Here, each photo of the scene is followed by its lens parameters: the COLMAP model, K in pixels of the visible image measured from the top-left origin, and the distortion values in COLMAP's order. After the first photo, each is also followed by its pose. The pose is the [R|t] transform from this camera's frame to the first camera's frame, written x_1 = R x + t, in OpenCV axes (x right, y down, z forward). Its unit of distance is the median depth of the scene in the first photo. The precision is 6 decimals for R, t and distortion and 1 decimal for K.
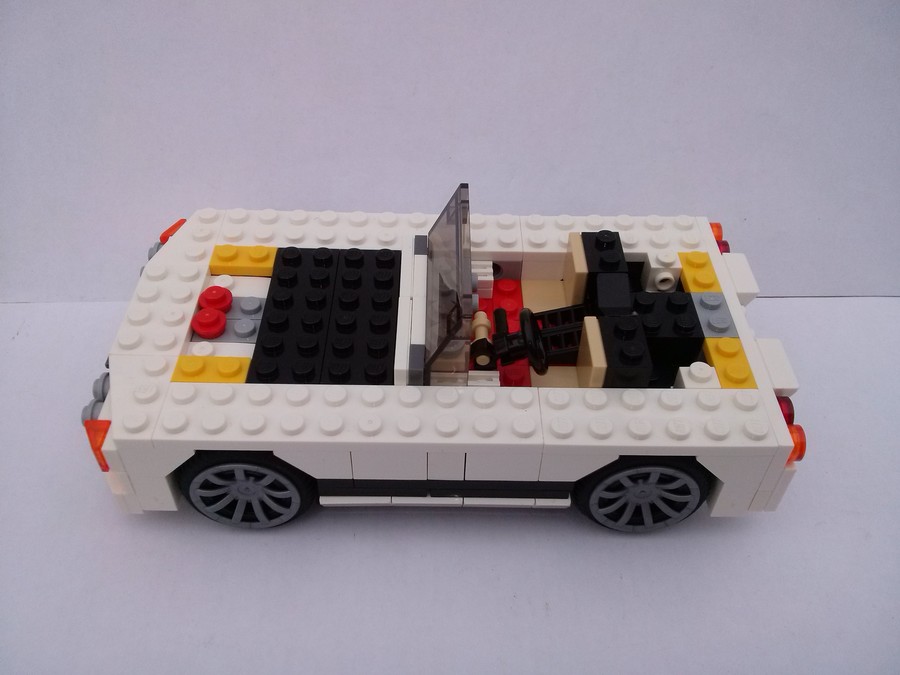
lens RADIAL K [[817.0, 0, 449.1], [0, 817.0, 341.4], [0, 0, 1]] dist [0.009404, -0.002211]
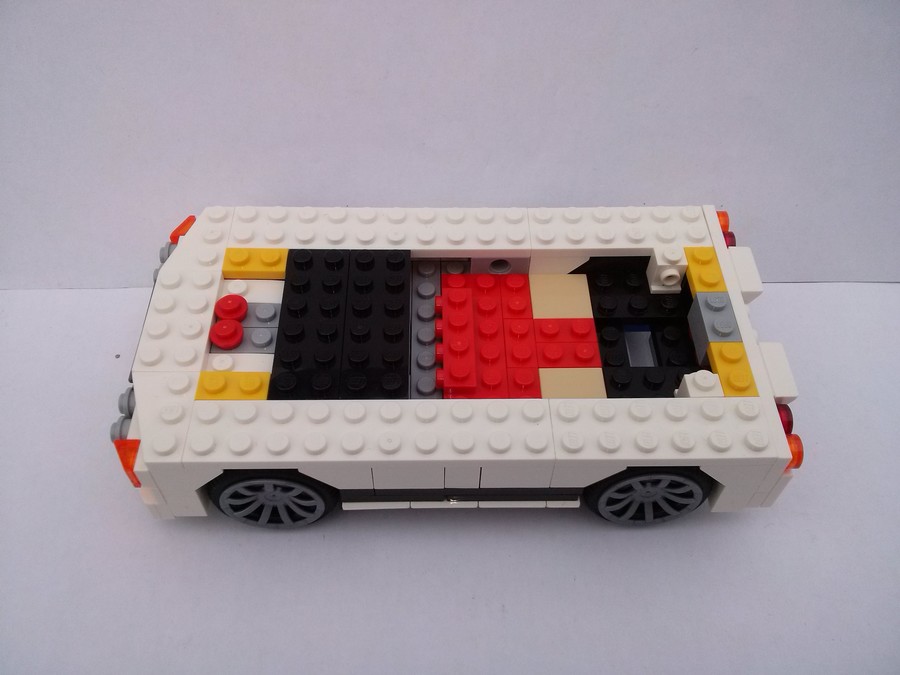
lens RADIAL K [[817.0, 0, 449.1], [0, 817.0, 341.4], [0, 0, 1]] dist [0.009404, -0.002211]
pose [[0.999844, -0.016245, 0.006924, -0.023117], [0.015212, 0.991456, 0.129548, -0.147779], [-0.008970, -0.129423, 0.991549, -0.020277]]
